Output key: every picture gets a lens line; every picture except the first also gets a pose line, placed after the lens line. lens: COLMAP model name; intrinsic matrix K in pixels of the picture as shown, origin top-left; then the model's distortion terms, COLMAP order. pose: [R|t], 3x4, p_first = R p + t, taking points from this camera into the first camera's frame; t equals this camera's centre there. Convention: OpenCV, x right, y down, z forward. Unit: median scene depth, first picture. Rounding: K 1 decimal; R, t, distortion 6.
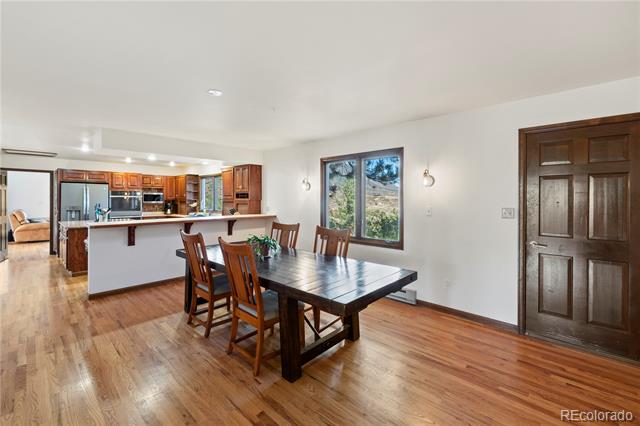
lens RADIAL K [[275.1, 0, 317.7], [0, 275.1, 197.3], [0, 0, 1]] dist [0.000111, -0.000132]
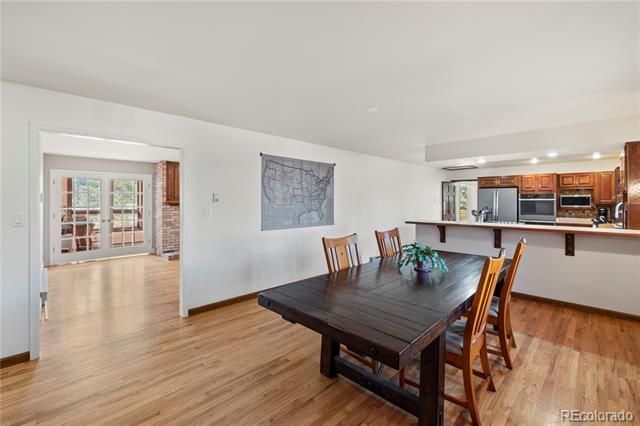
lens RADIAL K [[279.0, 0, 320.7], [0, 279.0, 203.0], [0, 0, 1]] dist [-0.000283, 0.000038]
pose [[-0.025312, 0.003800, -0.999672, 0.282851], [0.002931, 0.999989, 0.003727, 0.003195], [0.999675, -0.002835, -0.025323, 0.294941]]
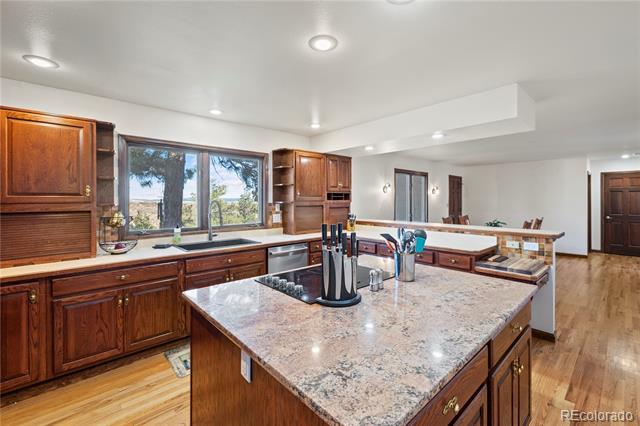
lens RADIAL K [[278.4, 0, 323.1], [0, 278.4, 194.2], [0, 0, 1]] dist [0.000252, -0.000062]
pose [[0.073260, 0.024539, 0.997011, -0.843320], [-0.002667, 0.999698, -0.024409, 0.005360], [-0.997309, -0.000870, 0.073303, 0.810275]]
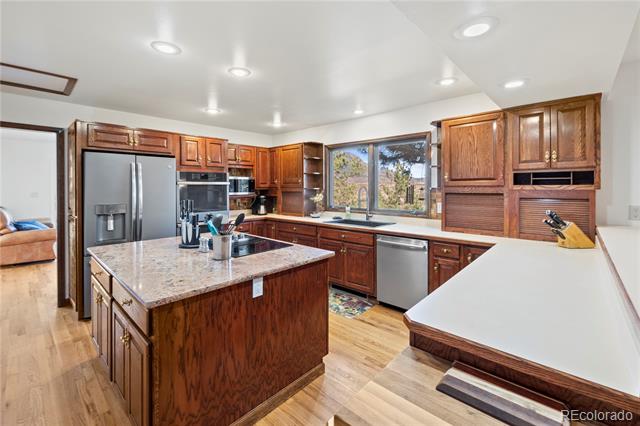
lens RADIAL K [[279.6, 0, 317.0], [0, 279.6, 186.7], [0, 0, 1]] dist [0.000217, 0.000164]
pose [[0.999968, -0.005029, 0.006238, -0.503182], [0.004983, 0.999960, 0.007383, 0.001557], [-0.006275, -0.007352, 0.999953, 0.490874]]
